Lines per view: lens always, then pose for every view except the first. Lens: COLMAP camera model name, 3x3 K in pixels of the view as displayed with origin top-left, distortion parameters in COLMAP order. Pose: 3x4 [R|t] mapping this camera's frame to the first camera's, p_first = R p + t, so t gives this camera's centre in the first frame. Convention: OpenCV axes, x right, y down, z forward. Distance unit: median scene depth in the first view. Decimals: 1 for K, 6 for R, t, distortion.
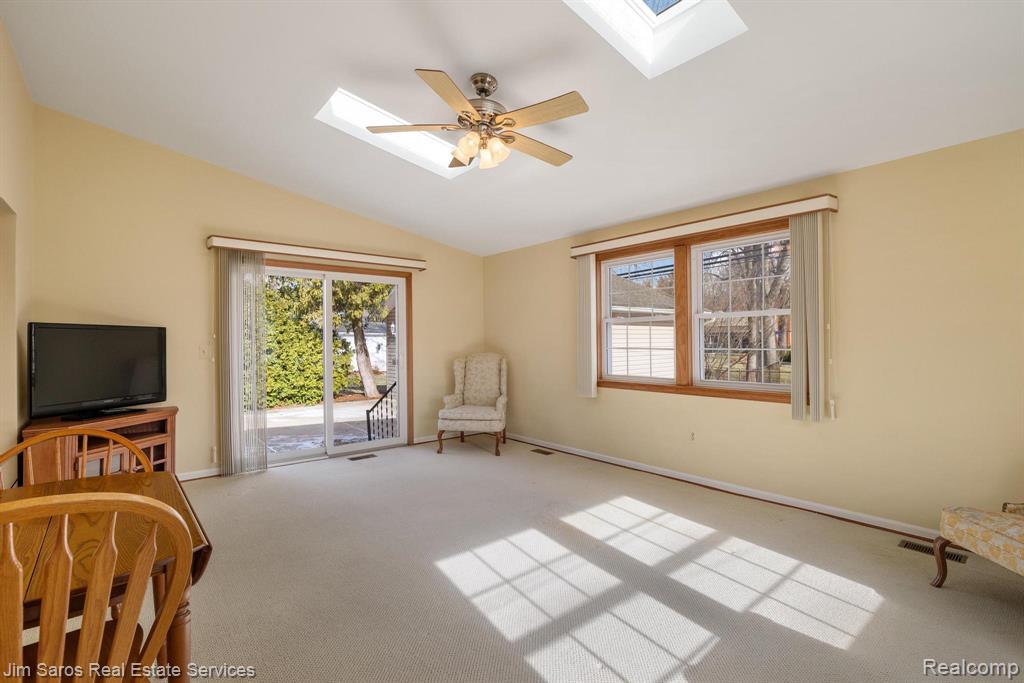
lens RADIAL K [[469.7, 0, 517.6], [0, 469.7, 337.0], [0, 0, 1]] dist [-0.005156, -0.000119]
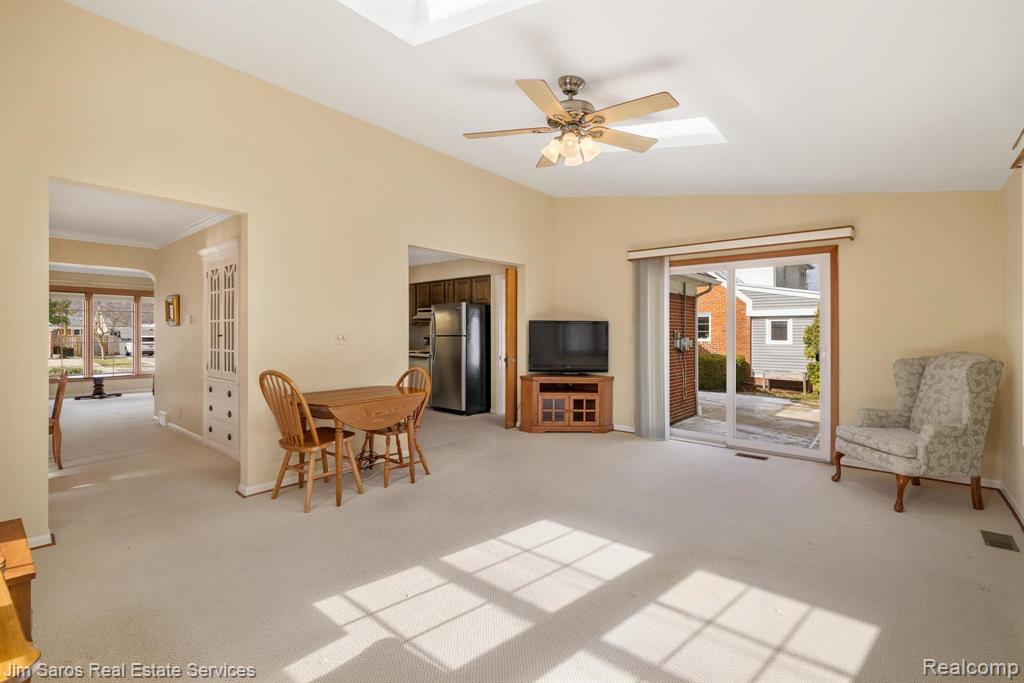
lens RADIAL K [[469.7, 0, 515.0], [0, 469.7, 336.6], [0, 0, 1]] dist [-0.005156, -0.000119]
pose [[0.163569, 0.019014, -0.986349, 0.792898], [0.003661, 0.999796, 0.019880, -0.003525], [0.986525, -0.006862, 0.163466, 0.599338]]
